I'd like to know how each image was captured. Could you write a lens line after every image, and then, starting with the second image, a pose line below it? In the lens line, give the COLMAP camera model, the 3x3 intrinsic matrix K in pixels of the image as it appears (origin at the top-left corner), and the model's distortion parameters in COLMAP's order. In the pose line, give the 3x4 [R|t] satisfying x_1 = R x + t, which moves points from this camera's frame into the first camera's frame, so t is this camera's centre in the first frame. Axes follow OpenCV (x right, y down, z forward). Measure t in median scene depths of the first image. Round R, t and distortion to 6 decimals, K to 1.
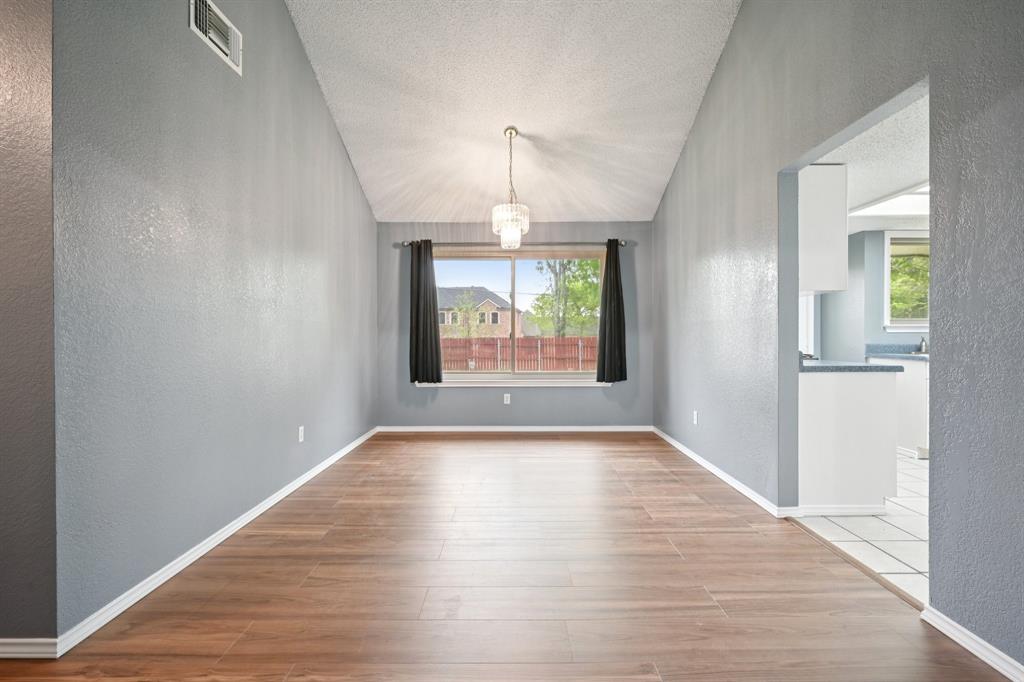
lens RADIAL K [[430.4, 0, 513.7], [0, 430.4, 335.7], [0, 0, 1]] dist [-0.003965, 0.001074]
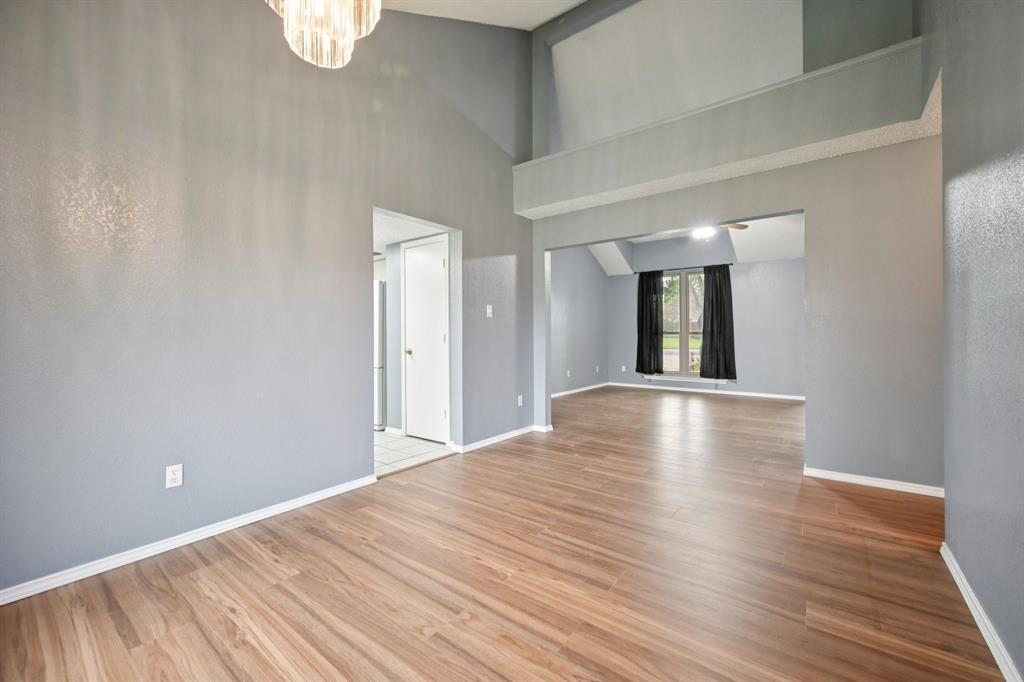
lens RADIAL K [[408.2, 0, 515.3], [0, 408.2, 338.4], [0, 0, 1]] dist [0.001120, -0.000469]
pose [[-0.795517, 0.005372, 0.605907, -0.237449], [0.009322, 0.999951, 0.003375, 0.001618], [-0.605859, 0.008333, -0.795528, 0.928437]]
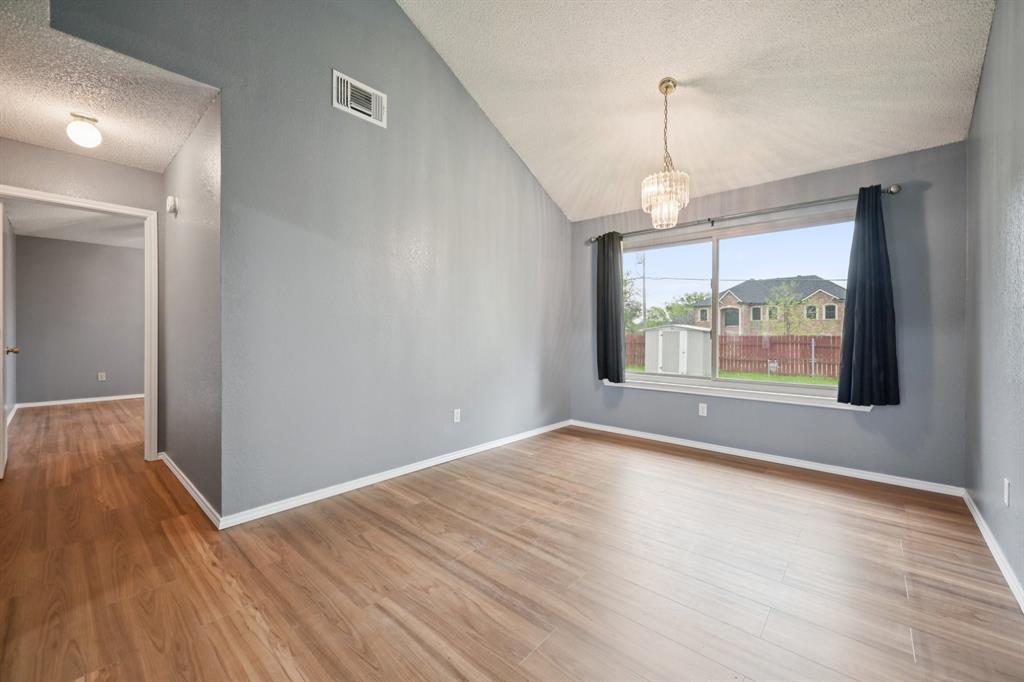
lens RADIAL K [[408.2, 0, 514.8], [0, 408.2, 331.9], [0, 0, 1]] dist [0.001120, -0.000469]
pose [[0.748840, 0.005969, -0.662724, 0.242464], [-0.006711, 0.999976, 0.001423, -0.000774], [0.662716, 0.003382, 0.748863, 0.181596]]
